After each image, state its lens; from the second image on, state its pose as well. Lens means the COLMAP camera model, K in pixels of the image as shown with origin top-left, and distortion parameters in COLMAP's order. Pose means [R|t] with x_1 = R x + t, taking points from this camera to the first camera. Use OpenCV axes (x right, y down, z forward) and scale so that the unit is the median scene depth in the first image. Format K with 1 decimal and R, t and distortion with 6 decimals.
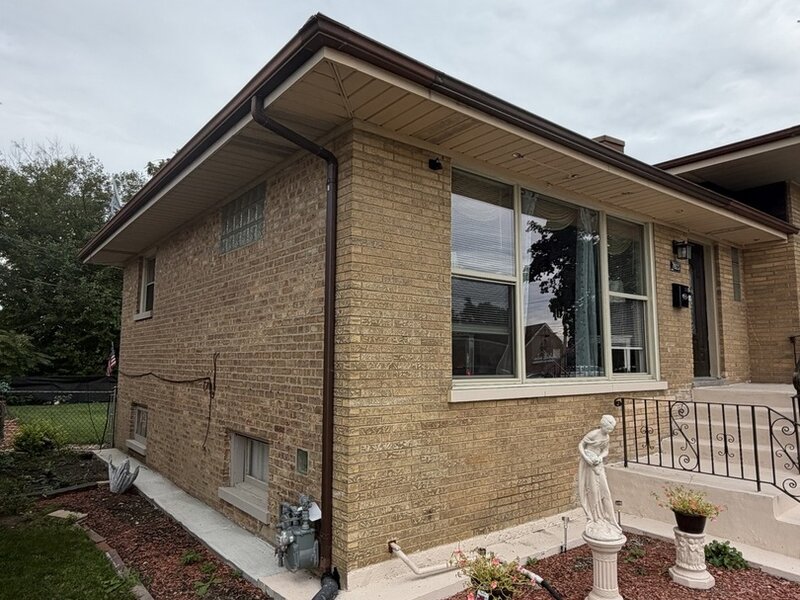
lens RADIAL K [[538.7, 0, 400.0], [0, 538.7, 300.0], [0, 0, 1]] dist [-0.002818, 0.001834]
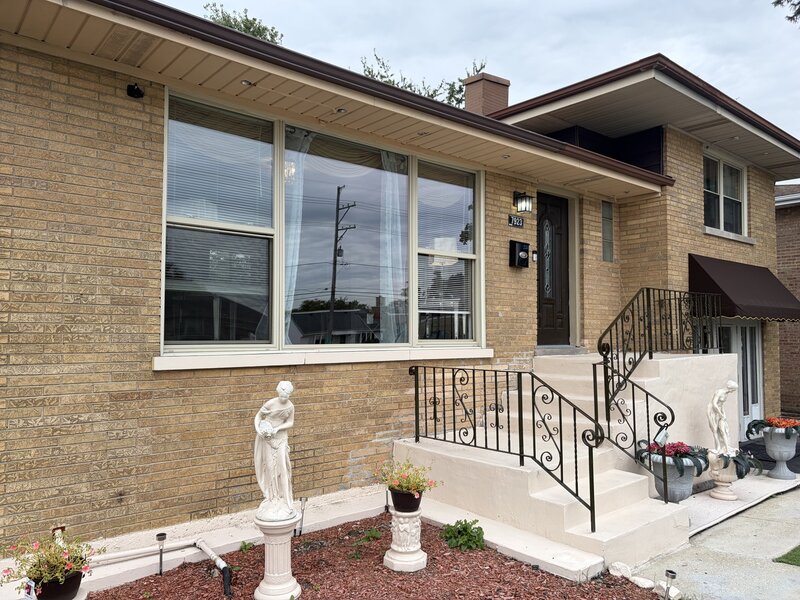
lens RADIAL K [[597.4, 0, 403.5], [0, 597.4, 306.5], [0, 0, 1]] dist [0.044485, -0.056405]
pose [[0.998936, -0.003259, 0.046002, 0.385732], [0.000339, 0.997991, 0.063349, 0.021746], [-0.046117, -0.063266, 0.996931, 0.017464]]
